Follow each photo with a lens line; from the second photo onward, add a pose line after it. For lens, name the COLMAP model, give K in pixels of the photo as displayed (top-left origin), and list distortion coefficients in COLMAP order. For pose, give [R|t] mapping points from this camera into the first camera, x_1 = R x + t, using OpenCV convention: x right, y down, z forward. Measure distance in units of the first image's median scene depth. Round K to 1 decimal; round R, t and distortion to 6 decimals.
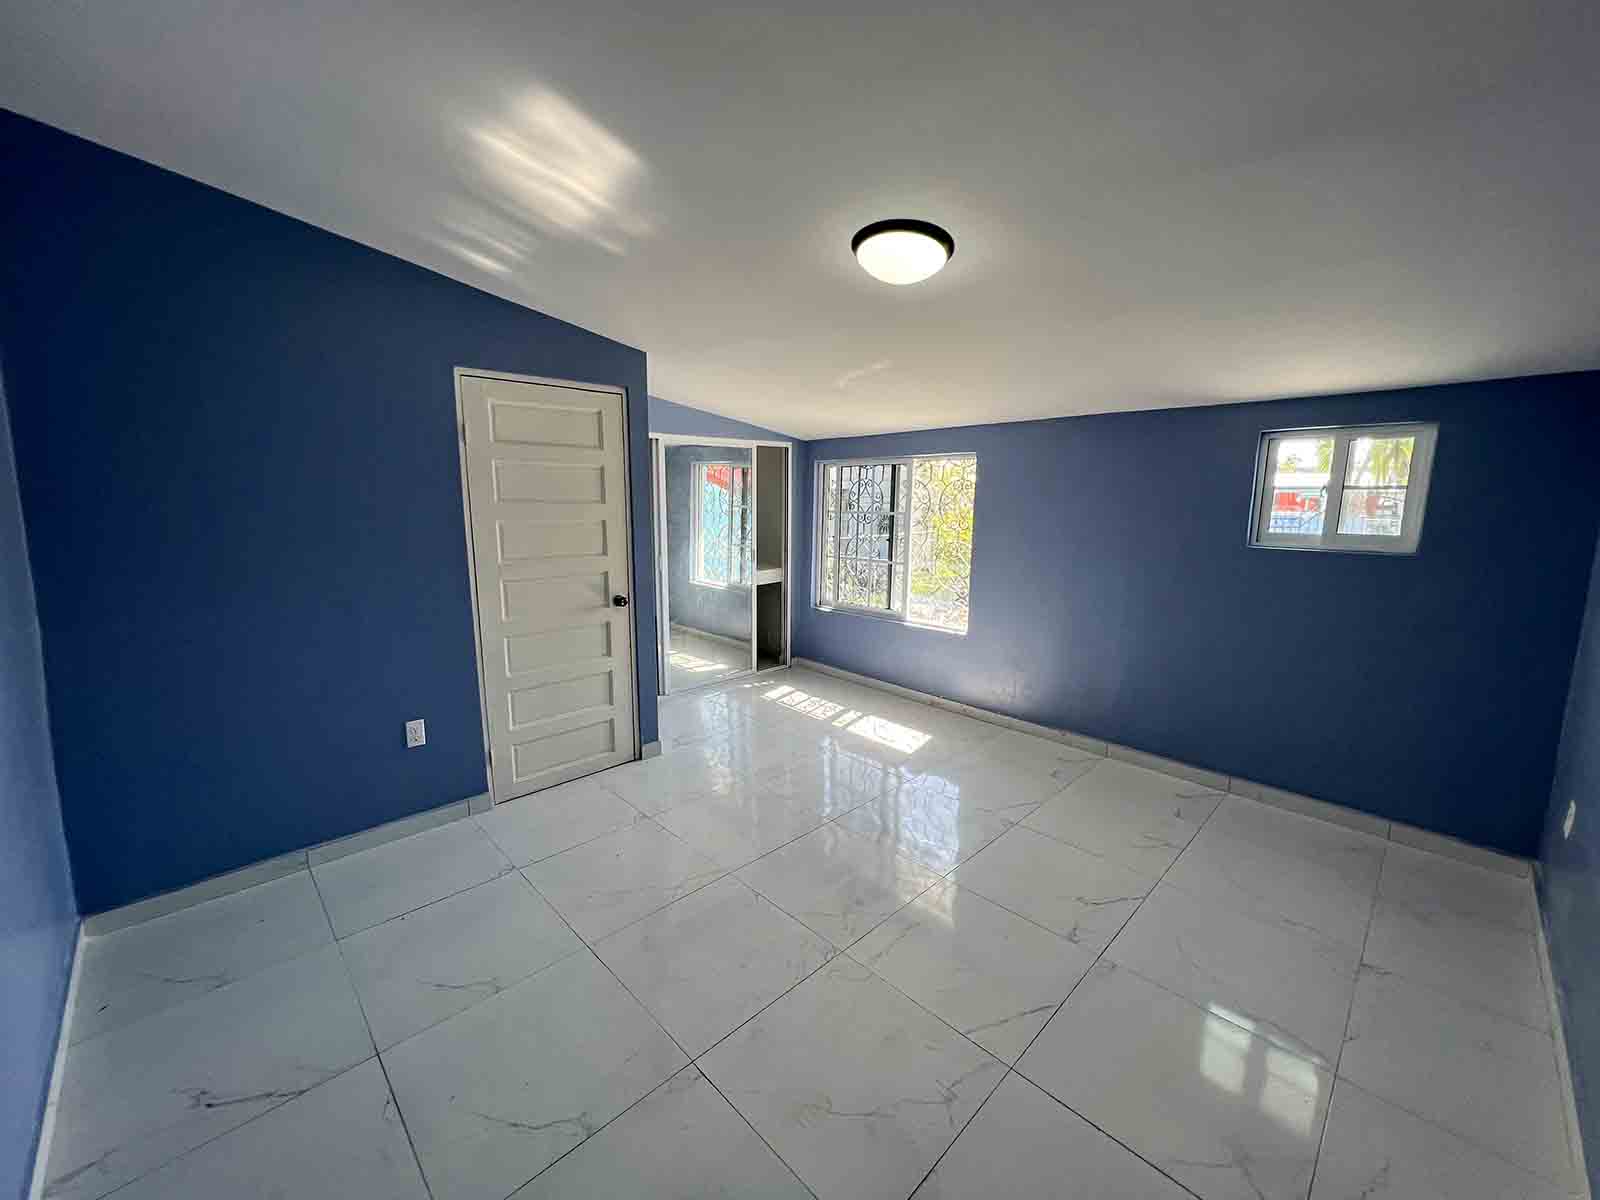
lens RADIAL K [[641.7, 0, 799.8], [0, 641.7, 594.5], [0, 0, 1]] dist [-0.009698, 0.000084]
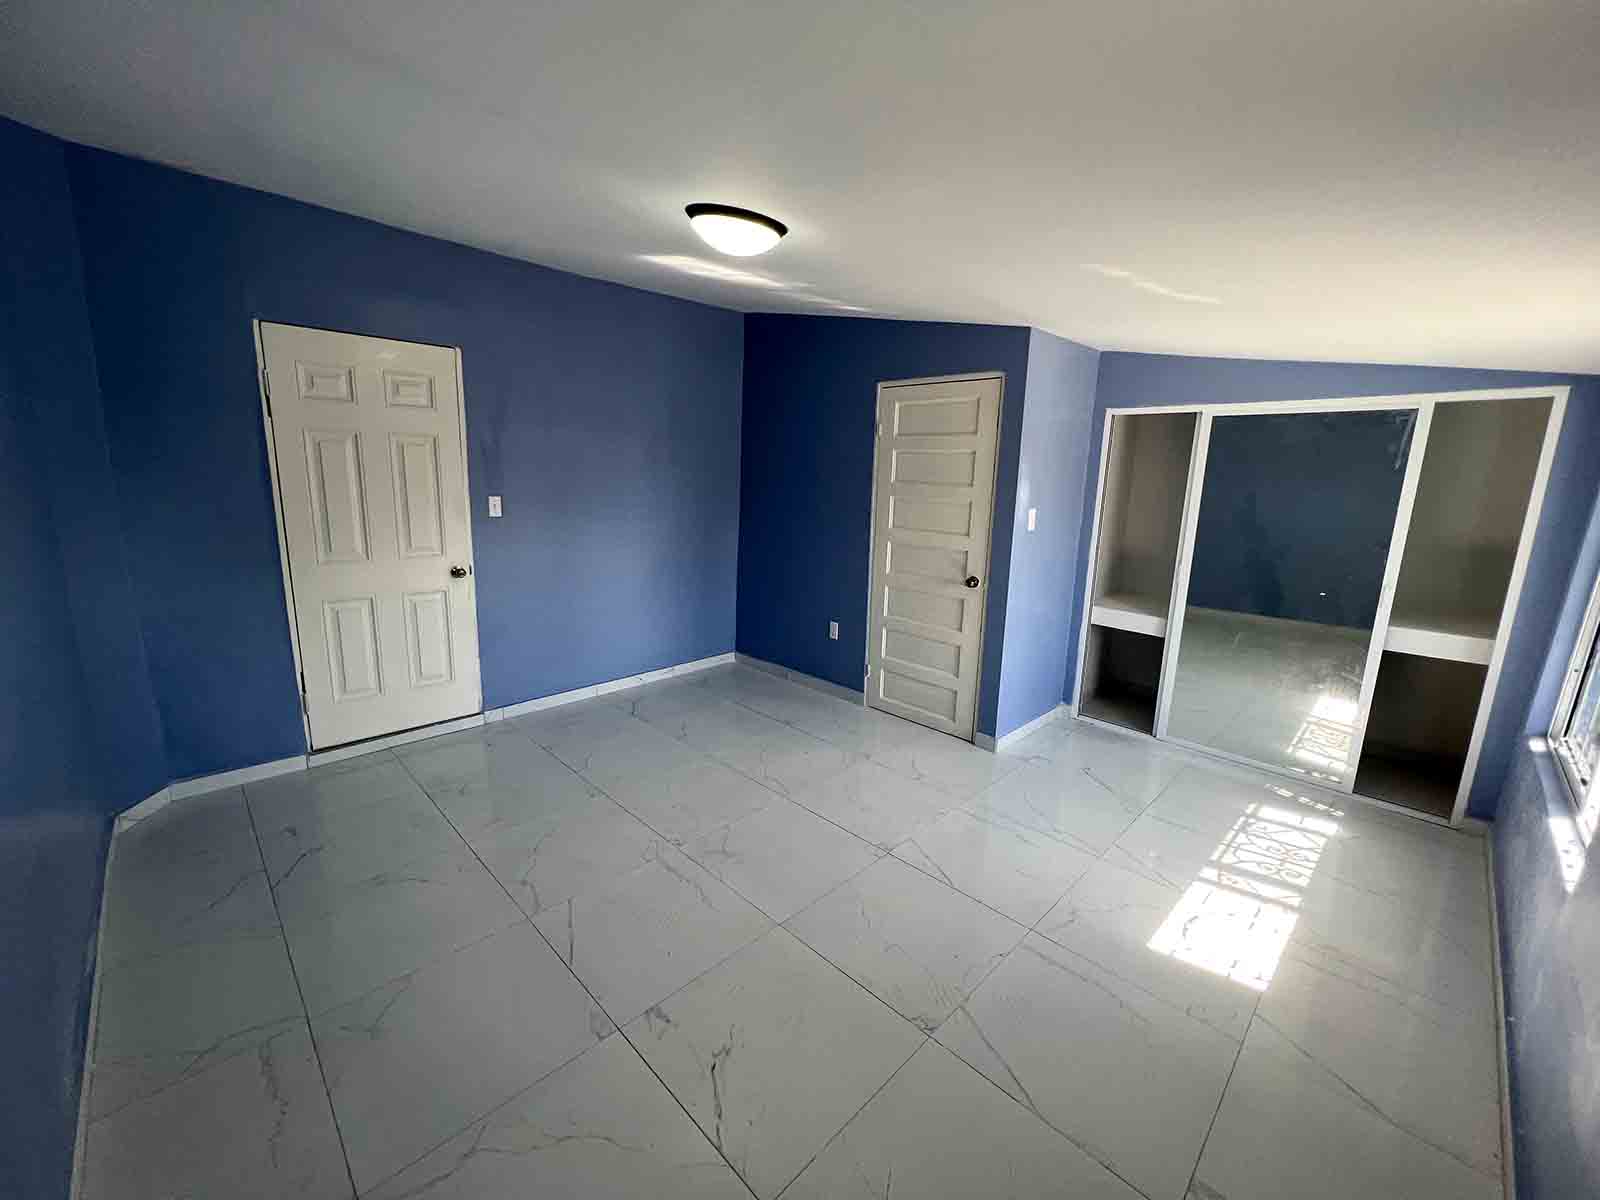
lens RADIAL K [[641.7, 0, 796.9], [0, 641.7, 599.5], [0, 0, 1]] dist [-0.009698, 0.000084]
pose [[-0.005647, 0.187834, -0.982184, 0.692519], [-0.184359, 0.965168, 0.185640, -0.095698], [0.982843, 0.182123, 0.029178, 0.653667]]
